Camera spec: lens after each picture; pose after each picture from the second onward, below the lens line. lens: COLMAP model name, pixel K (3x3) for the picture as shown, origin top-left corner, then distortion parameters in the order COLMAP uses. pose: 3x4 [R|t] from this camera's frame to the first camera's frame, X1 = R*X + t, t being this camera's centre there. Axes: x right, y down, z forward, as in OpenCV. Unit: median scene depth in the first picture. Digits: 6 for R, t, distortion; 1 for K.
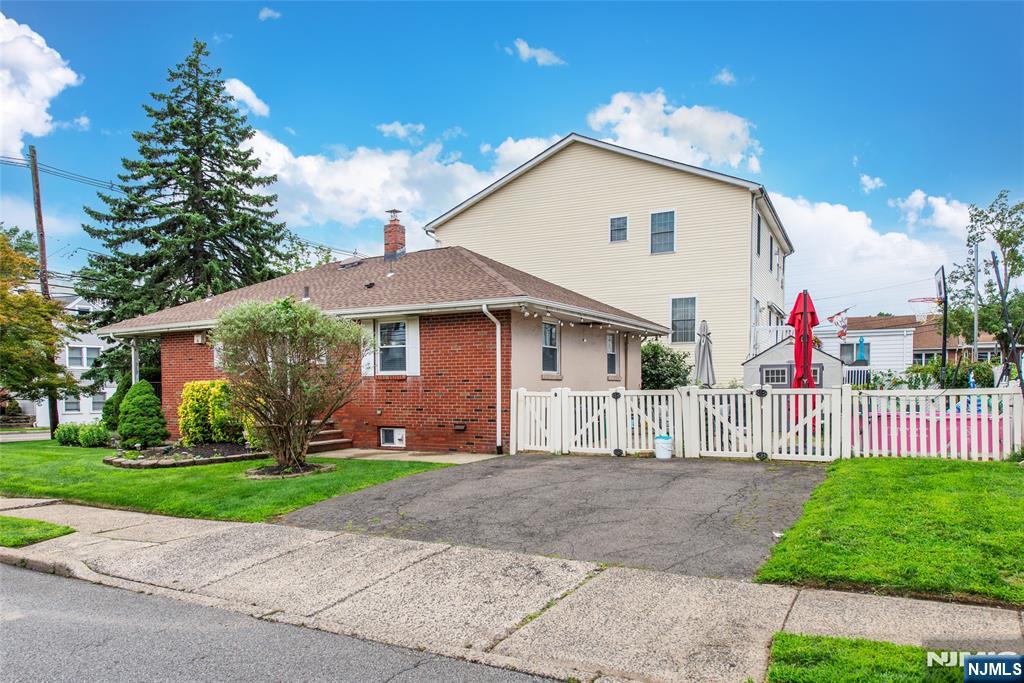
lens RADIAL K [[694.8, 0, 518.7], [0, 694.8, 374.7], [0, 0, 1]] dist [0.013571, 0.000718]
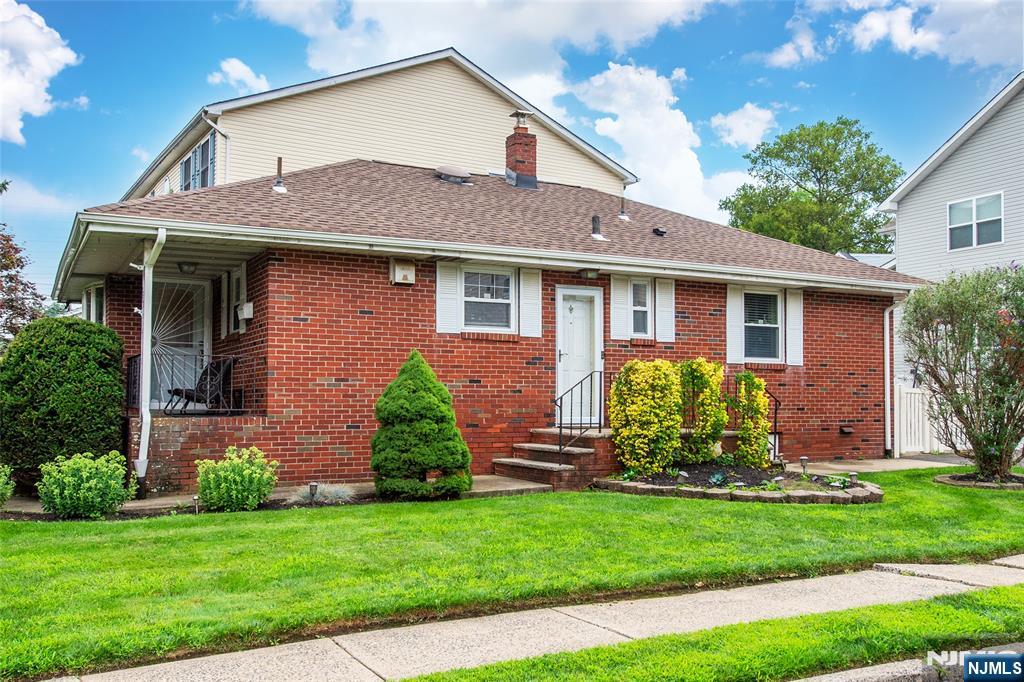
lens RADIAL K [[999.1, 0, 511.6], [0, 999.1, 338.1], [0, 0, 1]] dist [0.004049, 0.000000]
pose [[0.522167, 0.071822, 0.849814, -1.117064], [-0.012599, 0.996988, -0.076520, 0.053299], [-0.852750, 0.029249, 0.521499, 0.605850]]
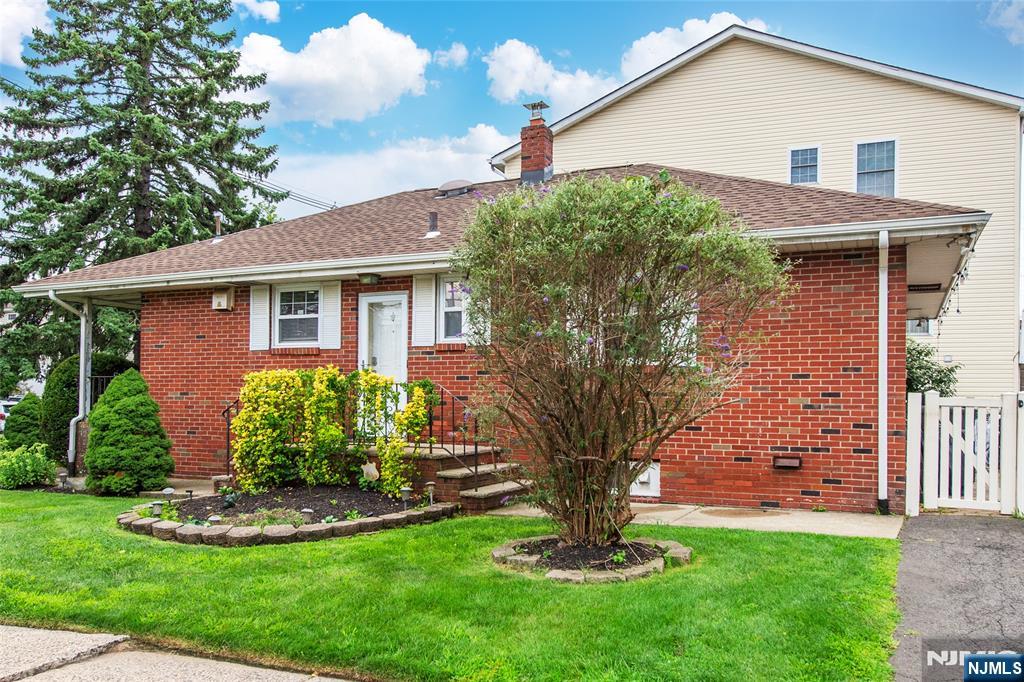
lens RADIAL K [[849.4, 0, 512.8], [0, 849.4, 349.7], [0, 0, 1]] dist [0.020384, 0.011184]
pose [[0.996019, 0.020859, 0.086663, -0.302343], [-0.016888, 0.998785, -0.046307, 0.019058], [-0.087524, 0.044659, 0.995161, 0.301175]]
